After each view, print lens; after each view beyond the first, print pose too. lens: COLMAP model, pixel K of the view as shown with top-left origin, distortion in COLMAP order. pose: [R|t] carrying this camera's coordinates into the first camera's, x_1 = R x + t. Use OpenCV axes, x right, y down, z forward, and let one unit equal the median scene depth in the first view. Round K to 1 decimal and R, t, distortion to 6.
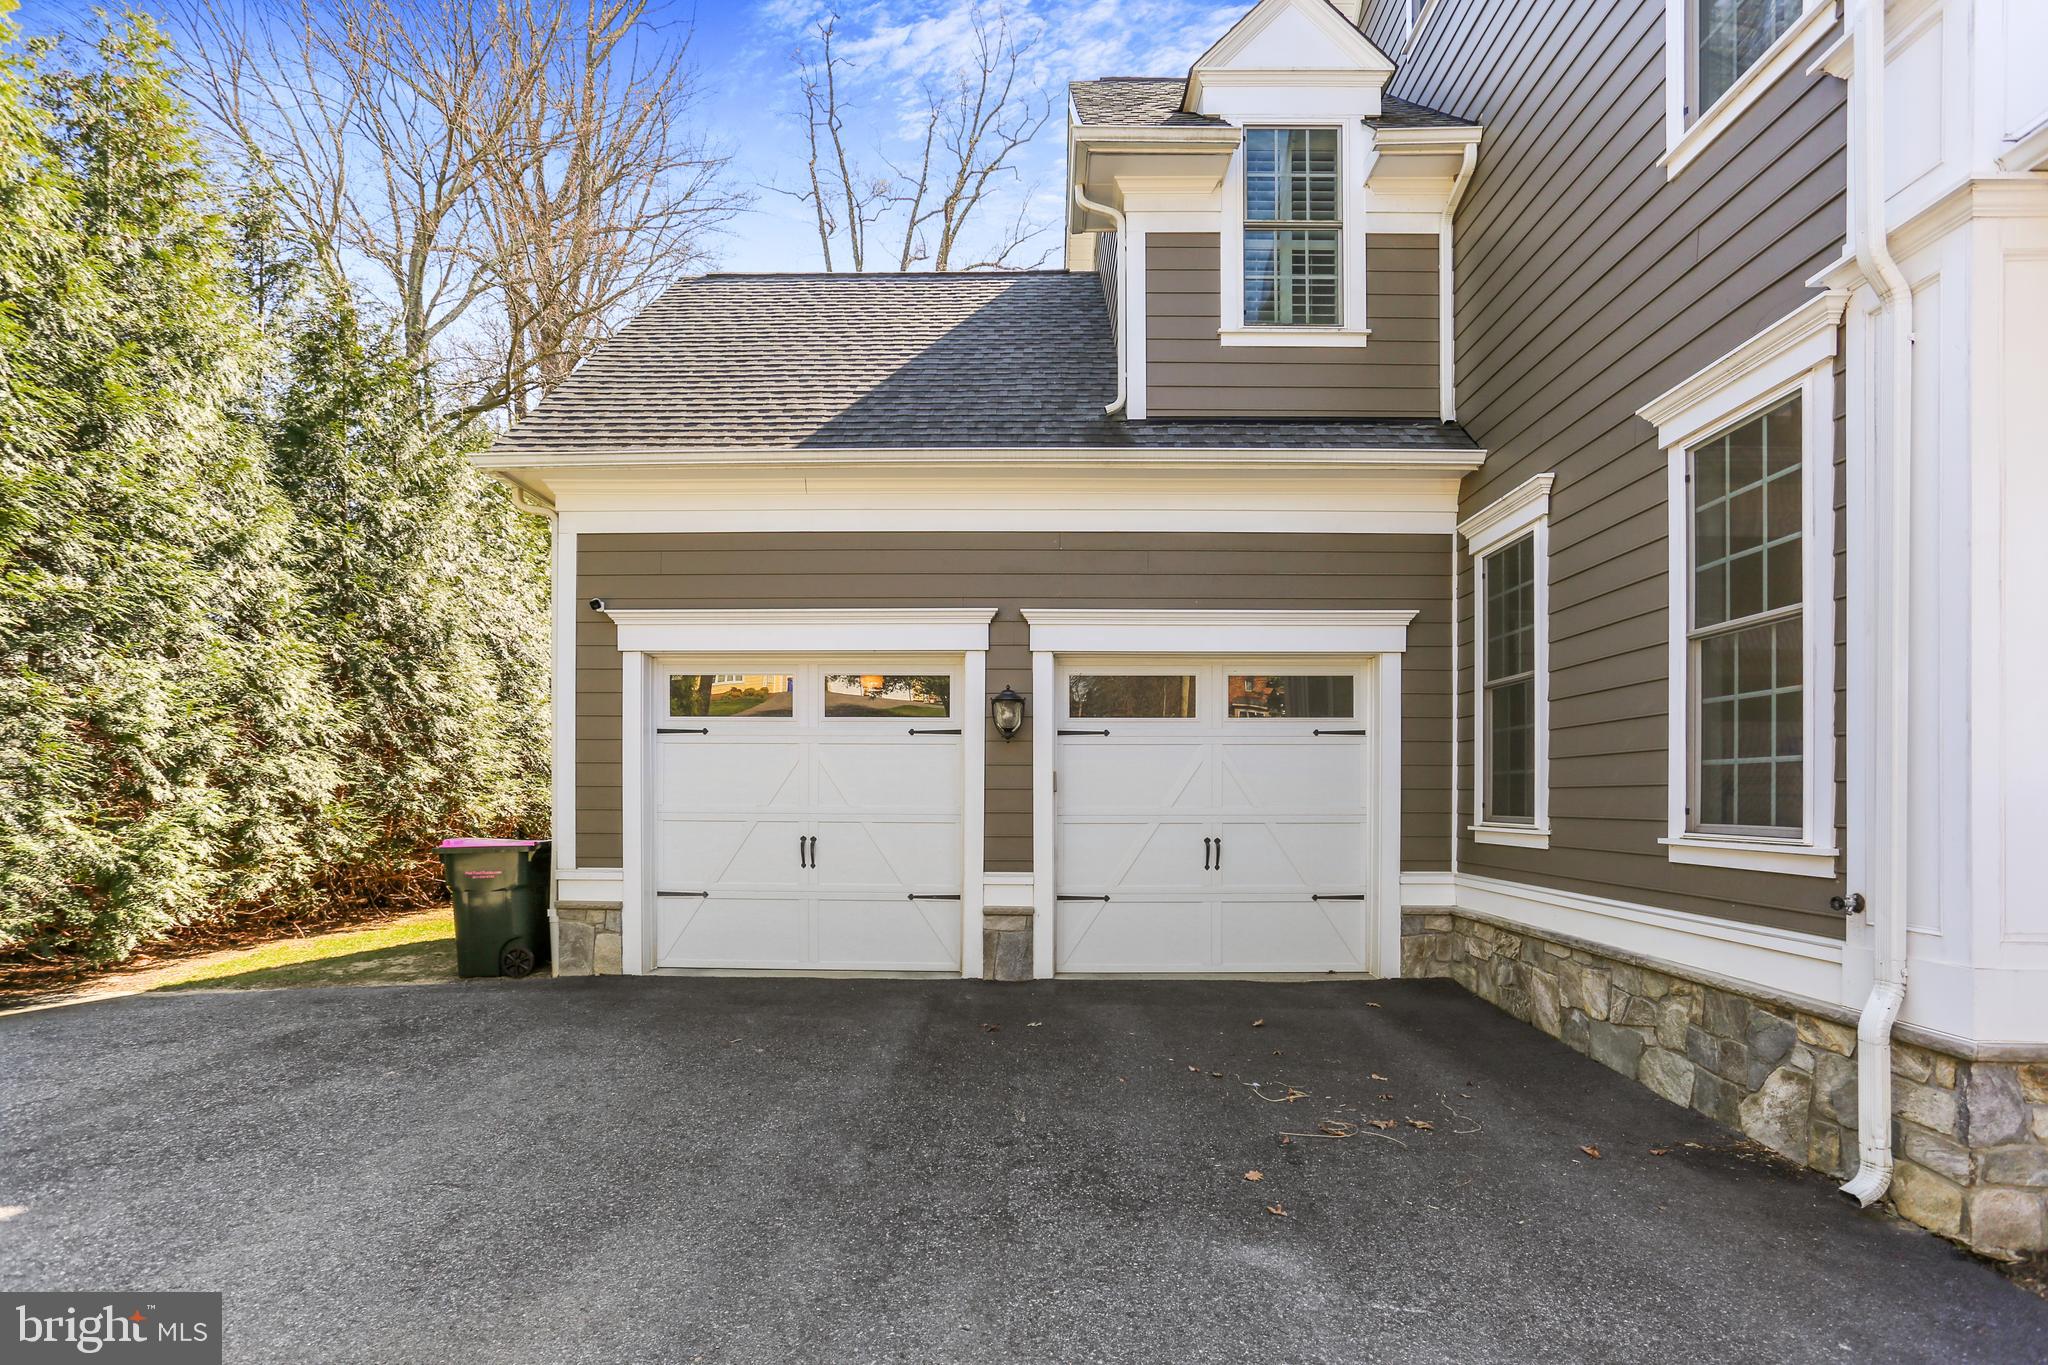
lens RADIAL K [[1017.9, 0, 1020.4], [0, 1017.9, 803.8], [0, 0, 1]] dist [-0.069215, 0.030034]
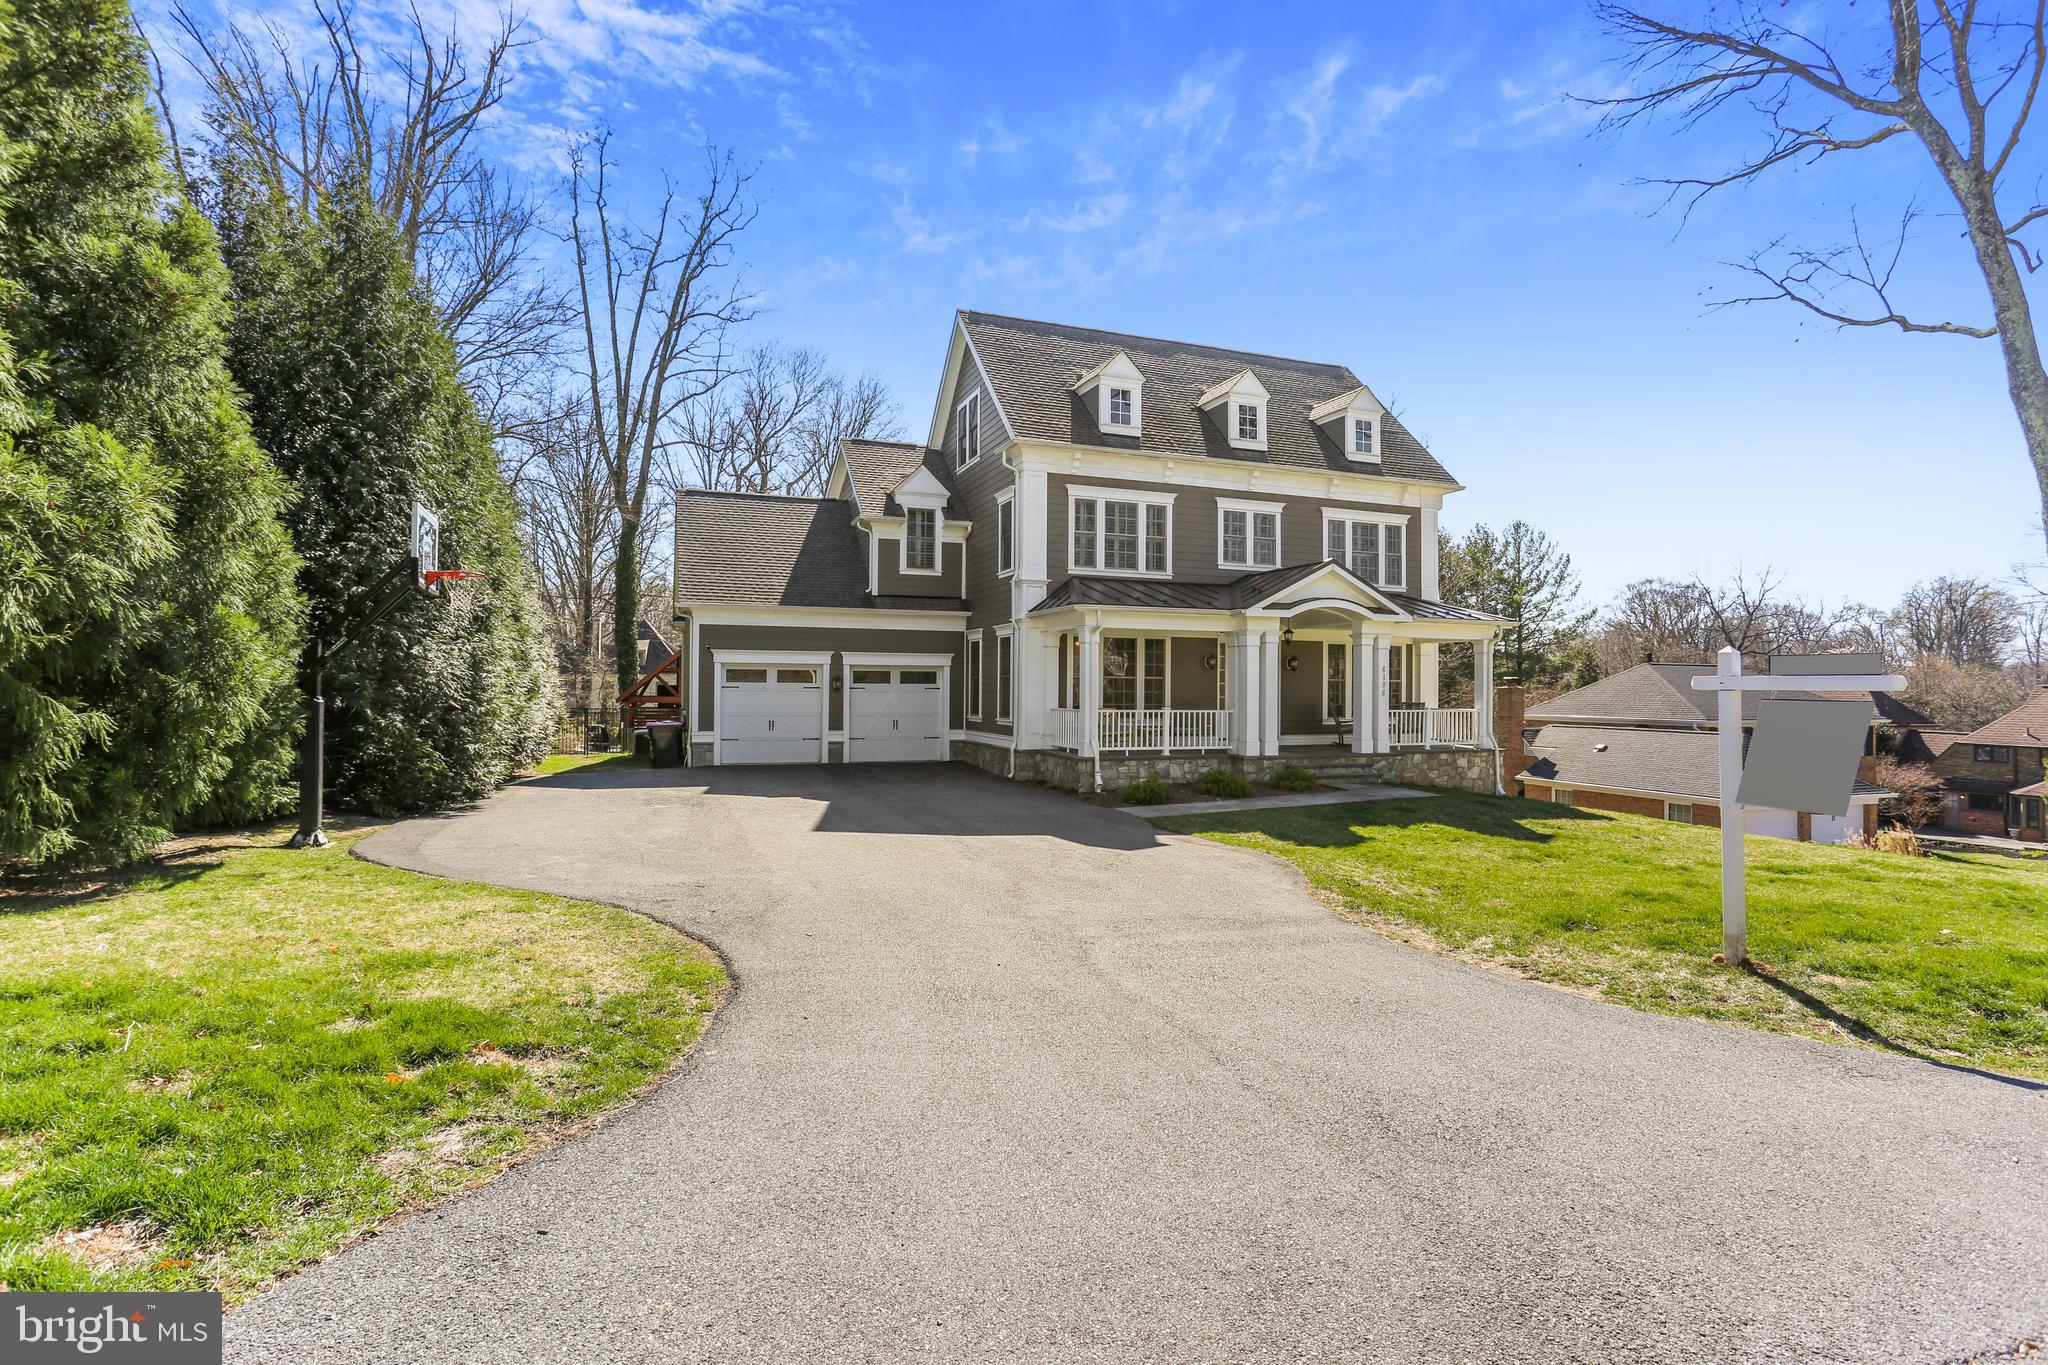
lens RADIAL K [[992.0, 0, 1015.6], [0, 992.0, 684.8], [0, 0, 1]] dist [-0.056027, 0.026700]
pose [[0.935973, 0.006225, 0.352017, -0.598927], [-0.002501, 0.999936, -0.011033, -0.048383], [-0.352063, 0.009446, 0.935929, -2.224921]]
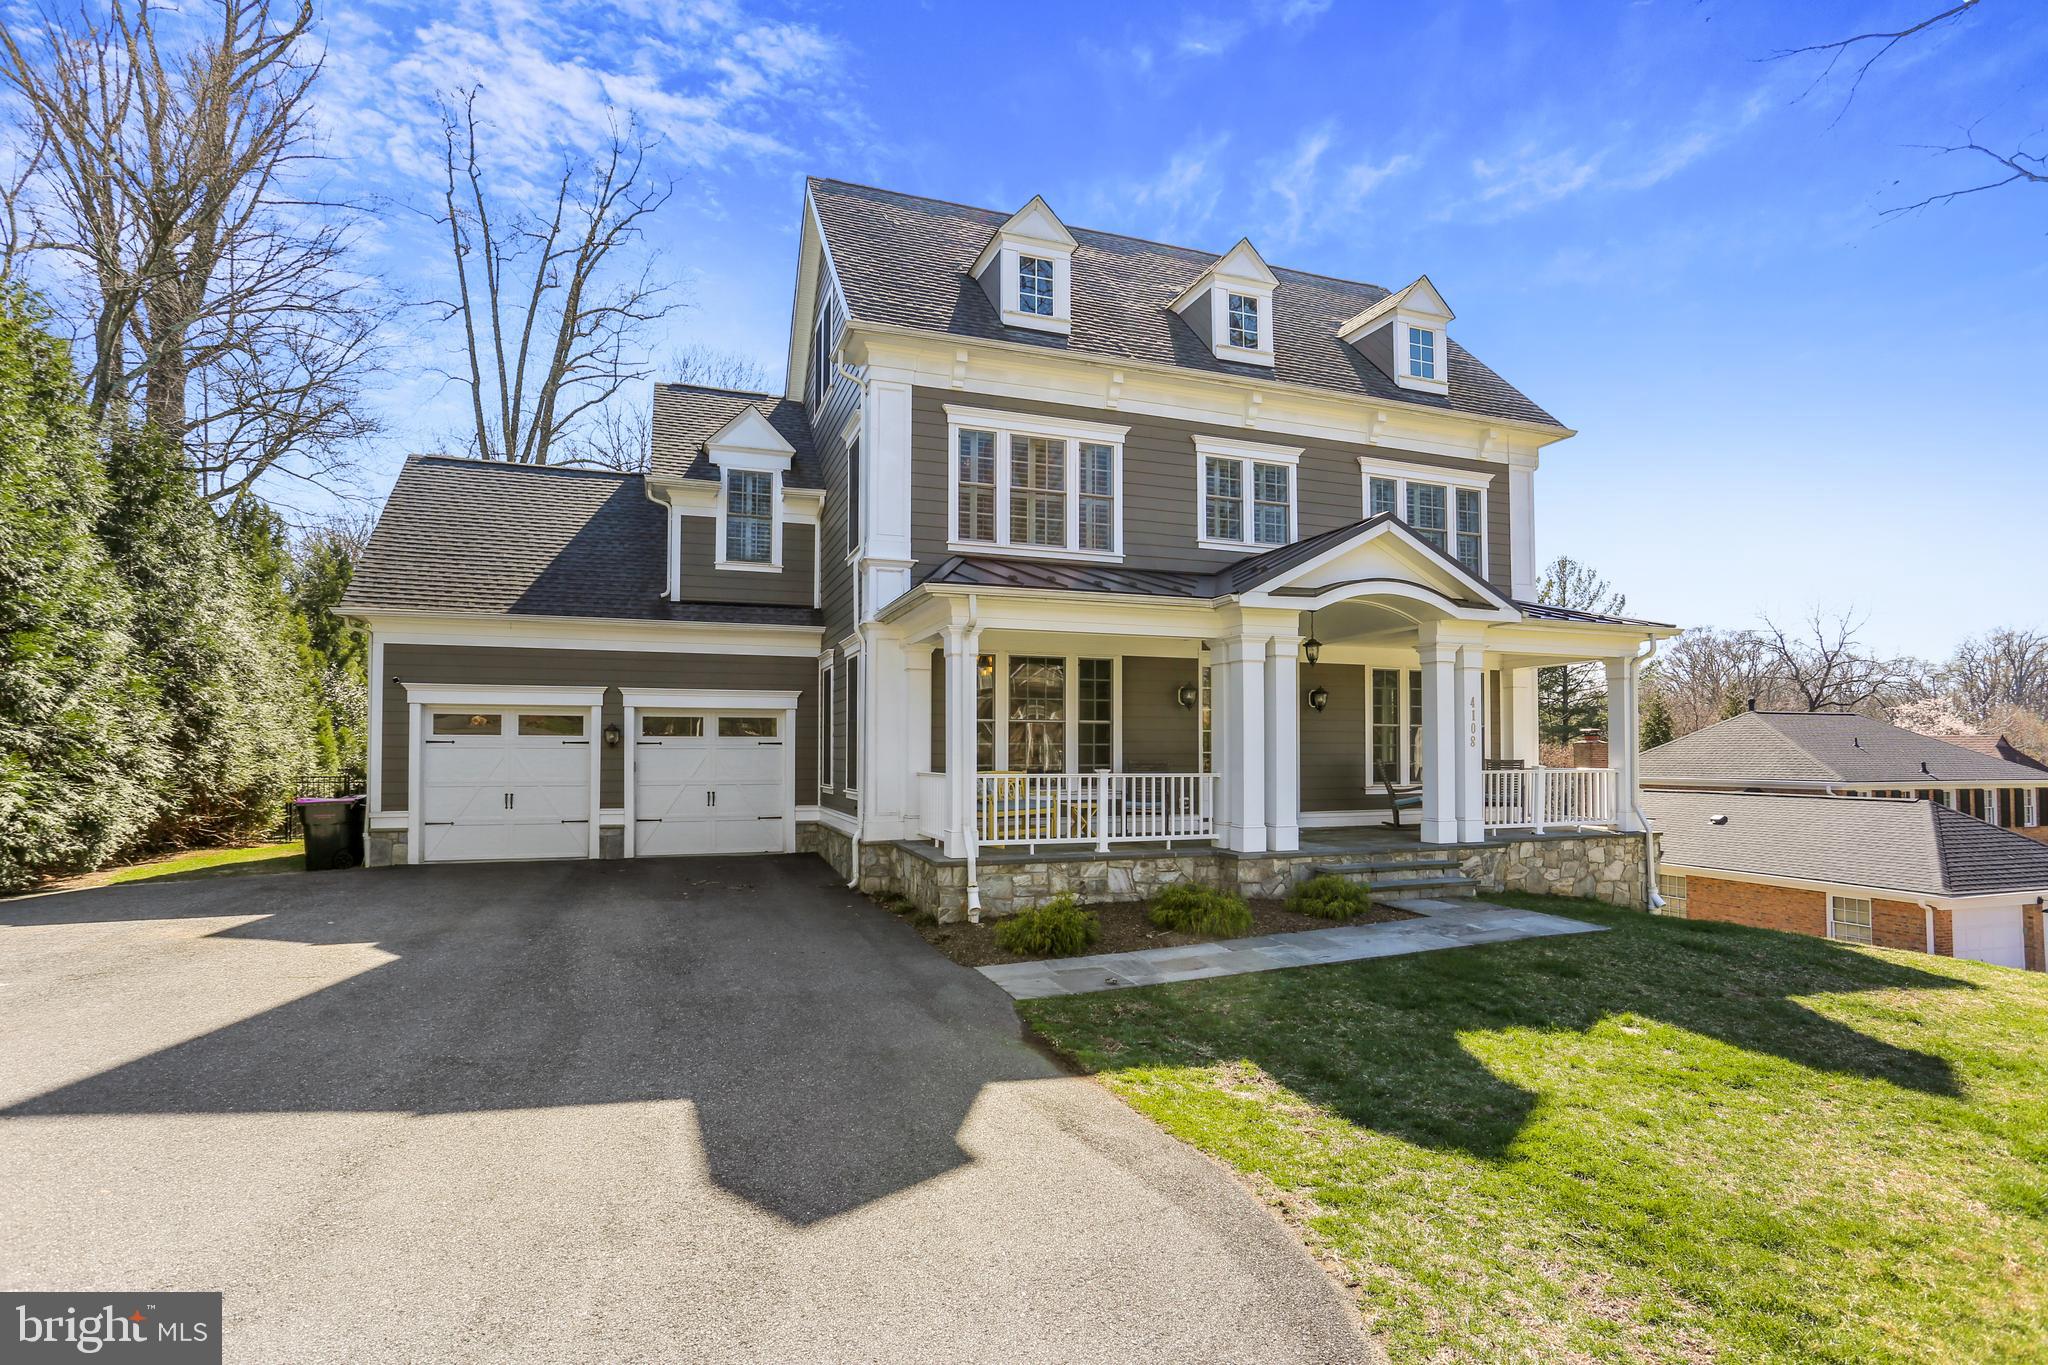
lens RADIAL K [[1005.0, 0, 1016.7], [0, 1005.0, 735.1], [0, 0, 1]] dist [-0.054348, 0.030189]
pose [[0.938844, 0.004981, 0.344307, 0.065416], [0.004379, 0.999642, -0.026403, -0.029274], [-0.344316, 0.026296, 0.938486, -1.278187]]
